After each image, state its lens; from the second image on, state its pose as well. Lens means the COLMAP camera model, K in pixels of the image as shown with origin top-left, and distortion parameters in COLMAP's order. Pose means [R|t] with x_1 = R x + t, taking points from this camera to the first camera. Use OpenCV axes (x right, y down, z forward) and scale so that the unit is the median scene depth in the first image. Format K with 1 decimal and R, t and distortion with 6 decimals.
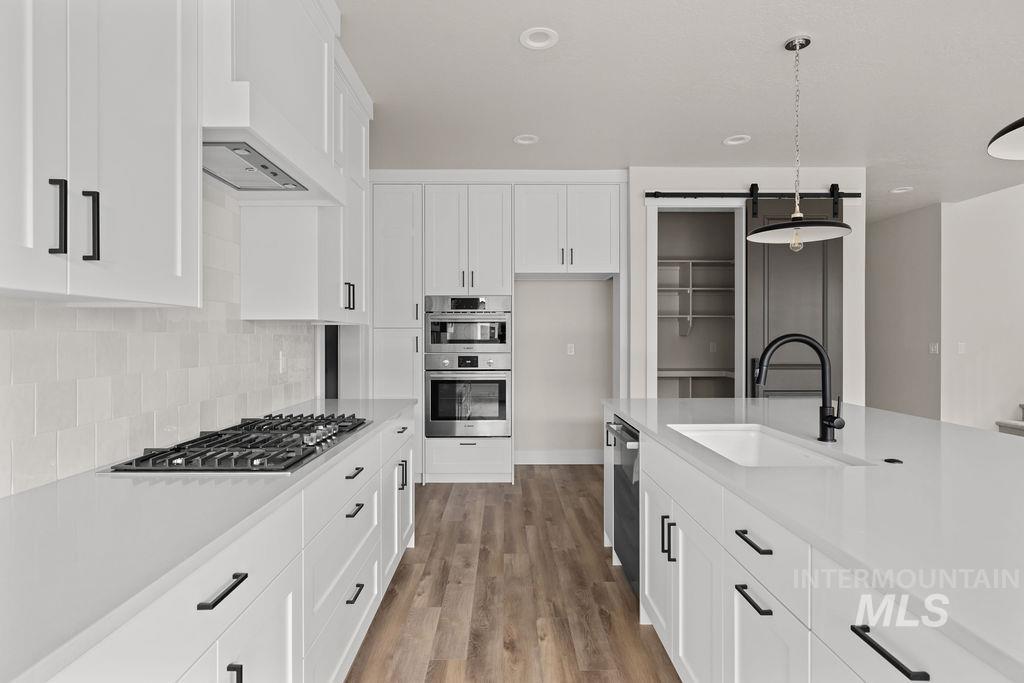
lens RADIAL K [[532.7, 0, 512.0], [0, 532.7, 341.5], [0, 0, 1]] dist [-0.000002, 0.000238]
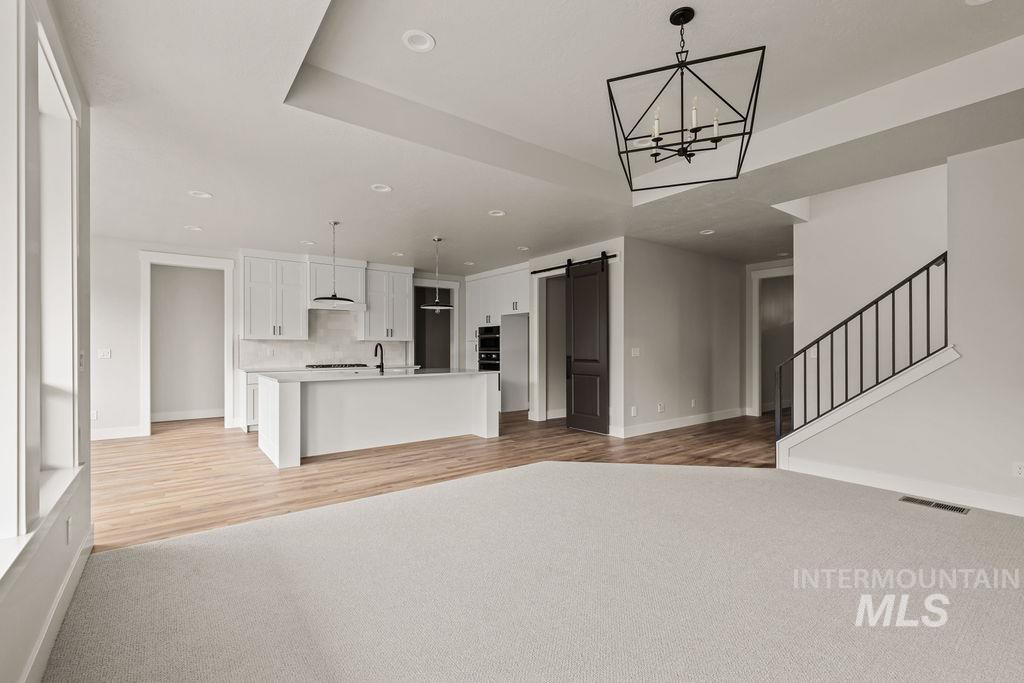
lens RADIAL K [[447.2, 0, 512.0], [0, 447.2, 341.5], [0, 0, 1]] dist [0.001344, 0.000086]
pose [[0.598760, -0.010626, -0.800858, 1.526668], [-0.006353, 0.999818, -0.018016, 0.011470], [0.800903, 0.015876, 0.598583, -0.056936]]
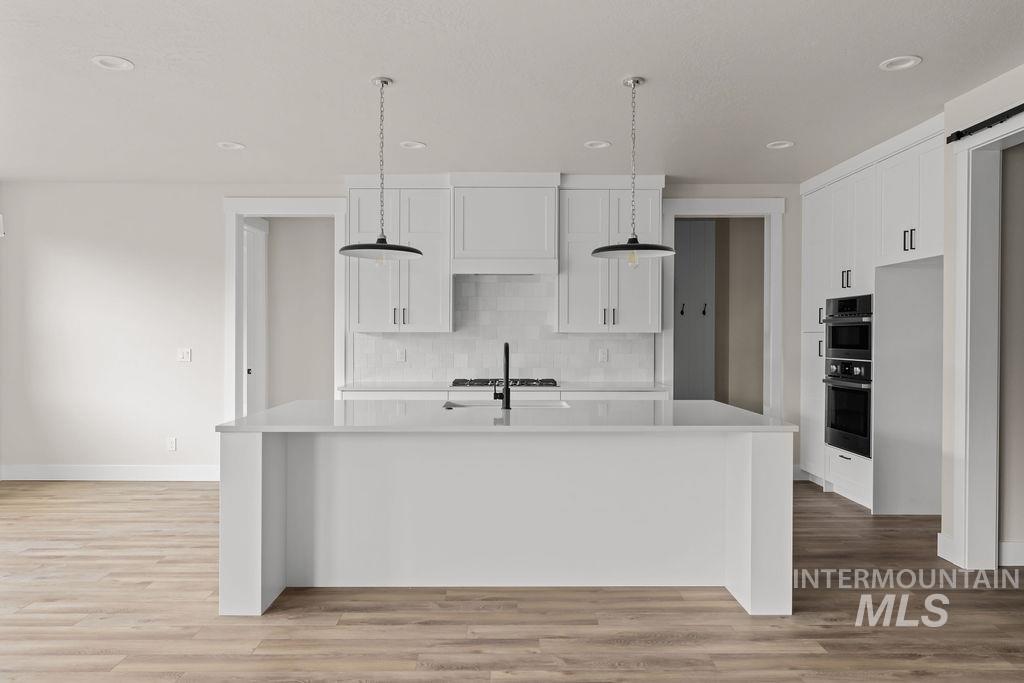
lens RADIAL K [[689.4, 0, 512.0], [0, 689.4, 341.5], [0, 0, 1]] dist [-0.001459, -0.000181]
pose [[0.003140, 0.009478, -0.999950, 1.135937], [-0.009610, 0.999909, 0.009447, -0.014791], [0.999949, 0.009580, 0.003231, 0.423697]]
